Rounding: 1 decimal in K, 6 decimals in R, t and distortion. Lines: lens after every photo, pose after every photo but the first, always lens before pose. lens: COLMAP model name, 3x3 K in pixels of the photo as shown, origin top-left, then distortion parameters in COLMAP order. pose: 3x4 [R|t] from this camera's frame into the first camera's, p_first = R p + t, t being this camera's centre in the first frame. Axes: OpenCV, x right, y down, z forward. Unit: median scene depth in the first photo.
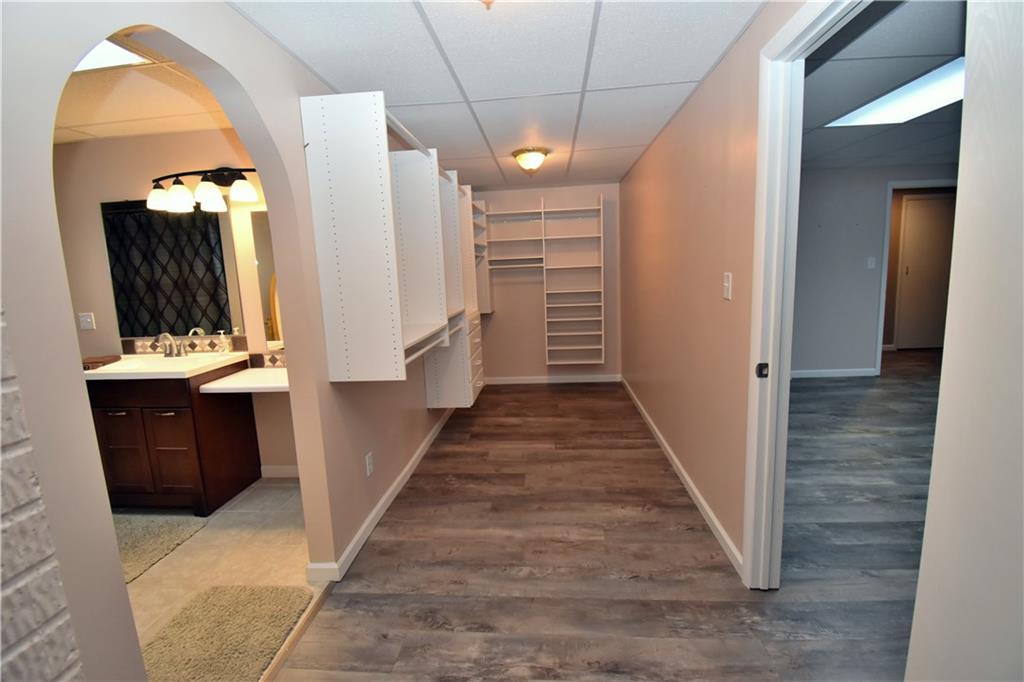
lens RADIAL K [[454.7, 0, 512.0], [0, 454.7, 332.7], [0, 0, 1]] dist [0.020582, -0.027676]
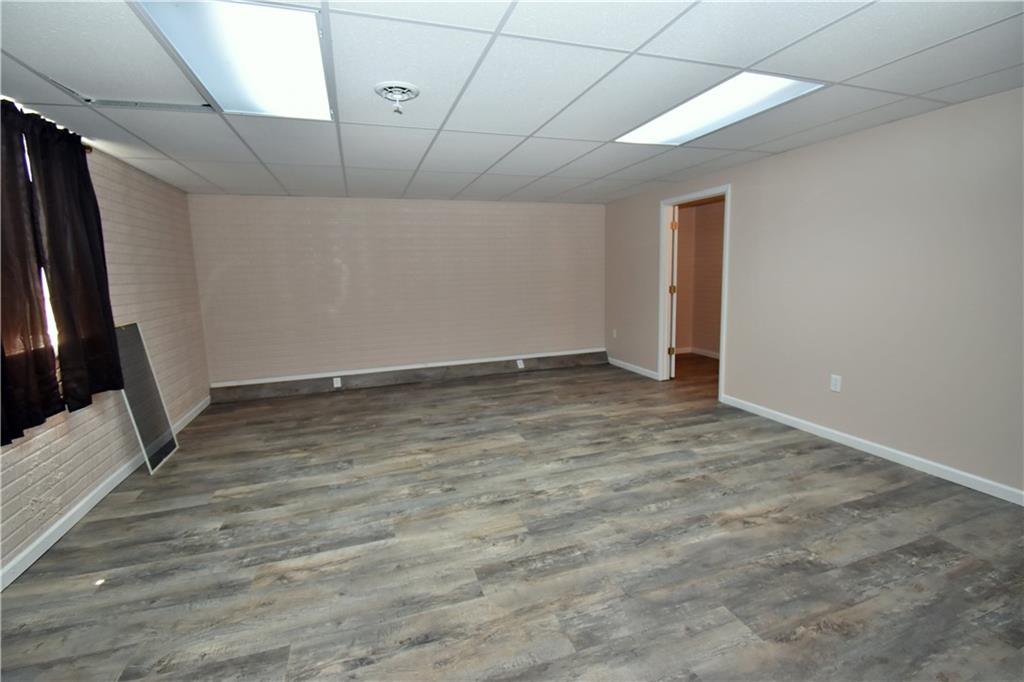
lens RADIAL K [[454.7, 0, 512.0], [0, 454.7, 332.7], [0, 0, 1]] dist [0.020582, -0.027676]
pose [[-0.913854, 0.118349, -0.388413, 1.587110], [0.005257, 0.959949, 0.280127, -0.301535], [0.406010, 0.253953, -0.877875, 1.651008]]
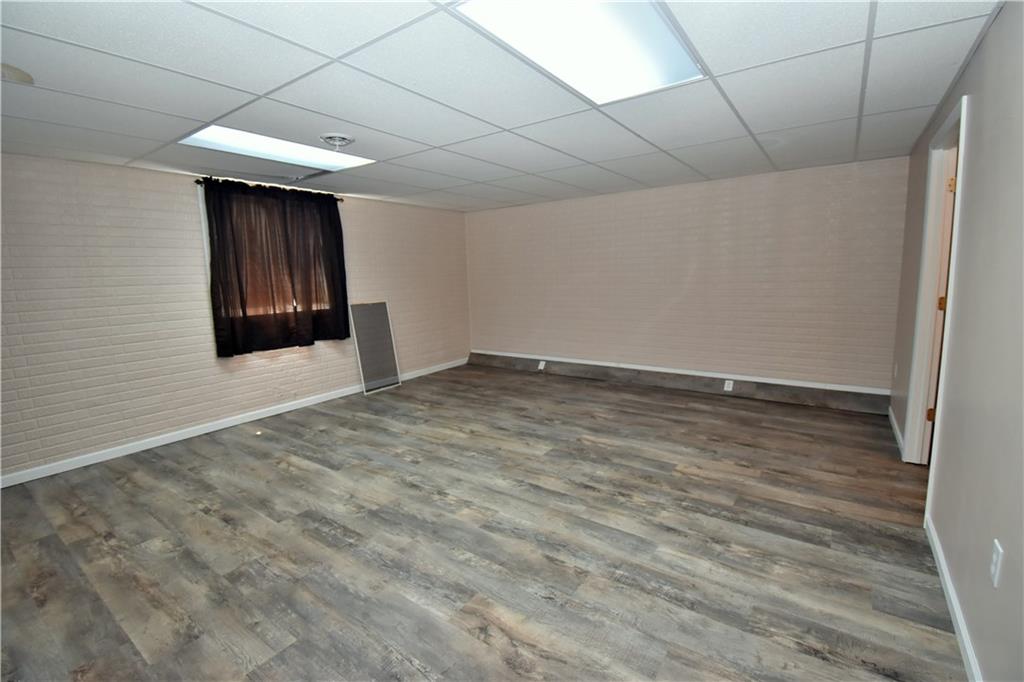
lens RADIAL K [[454.7, 0, 512.0], [0, 454.7, 332.7], [0, 0, 1]] dist [0.020582, -0.027676]
pose [[-0.858457, -0.003965, 0.512869, 0.590680], [0.135388, 0.962750, 0.234059, -0.250621], [-0.494693, 0.270366, -0.825943, 1.558588]]
